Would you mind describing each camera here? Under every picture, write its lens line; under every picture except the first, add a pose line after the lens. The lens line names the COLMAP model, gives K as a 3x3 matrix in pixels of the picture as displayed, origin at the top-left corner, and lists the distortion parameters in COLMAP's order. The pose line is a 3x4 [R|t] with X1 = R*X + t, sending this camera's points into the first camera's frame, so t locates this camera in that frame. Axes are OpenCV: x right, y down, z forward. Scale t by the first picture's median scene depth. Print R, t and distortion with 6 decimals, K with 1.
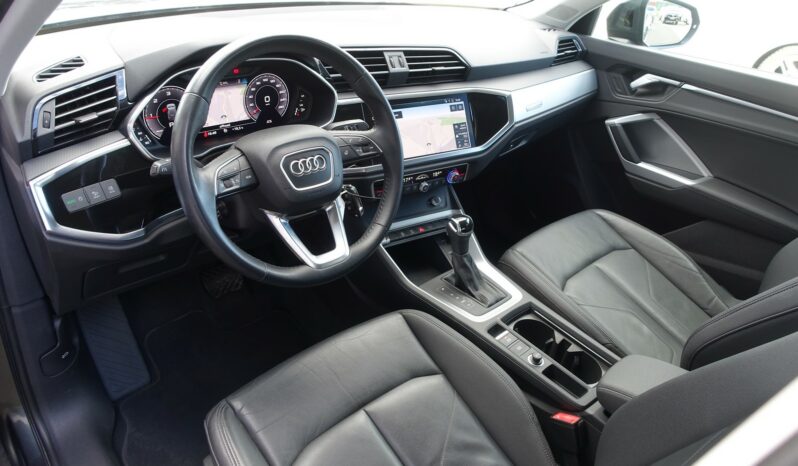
lens RADIAL K [[544.6, 0, 399.0], [0, 544.6, 233.0], [0, 0, 1]] dist [-0.005227, -0.000480]
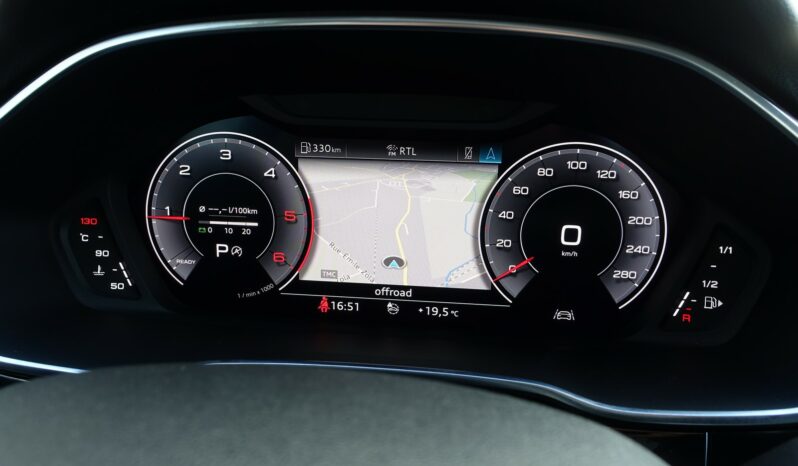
lens RADIAL K [[588.0, 0, 399.0], [0, 588.0, 233.0], [0, 0, 1]] dist [0.006500, 0.001934]
pose [[0.662290, 0.142972, -0.735480, -0.073884], [-0.347835, 0.928103, -0.132803, -0.156374], [0.663614, 0.343780, 0.664403, 0.656473]]
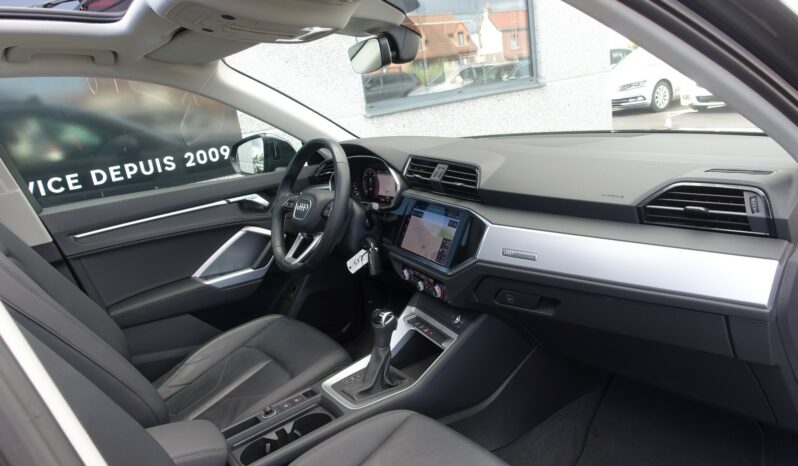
lens RADIAL K [[544.6, 0, 399.0], [0, 544.6, 233.0], [0, 0, 1]] dist [-0.005227, -0.000480]
pose [[-0.133448, 0.155293, -0.978813, 1.076339], [-0.422724, 0.884377, 0.197943, -0.369292], [0.896380, 0.440183, -0.052372, 0.977393]]
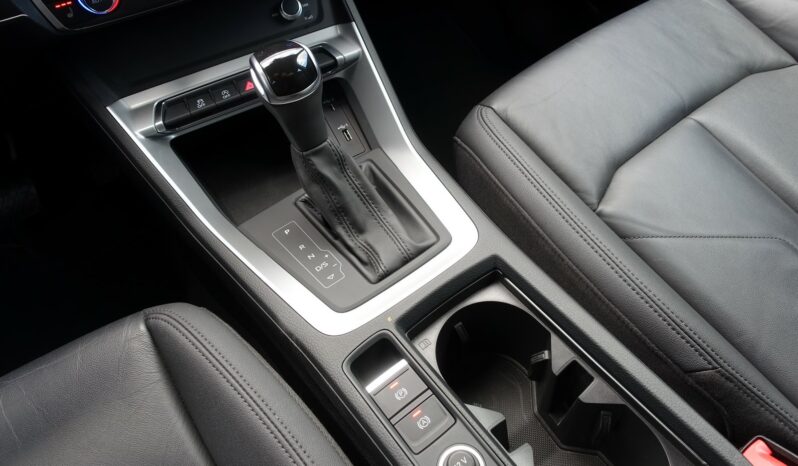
lens RADIAL K [[544.6, 0, 399.0], [0, 544.6, 233.0], [0, 0, 1]] dist [-0.005227, -0.000480]
pose [[0.977462, -0.051871, -0.204641, 0.248876], [0.113752, 0.946001, 0.303549, -0.014004], [0.177846, -0.319986, 0.930580, 0.616519]]
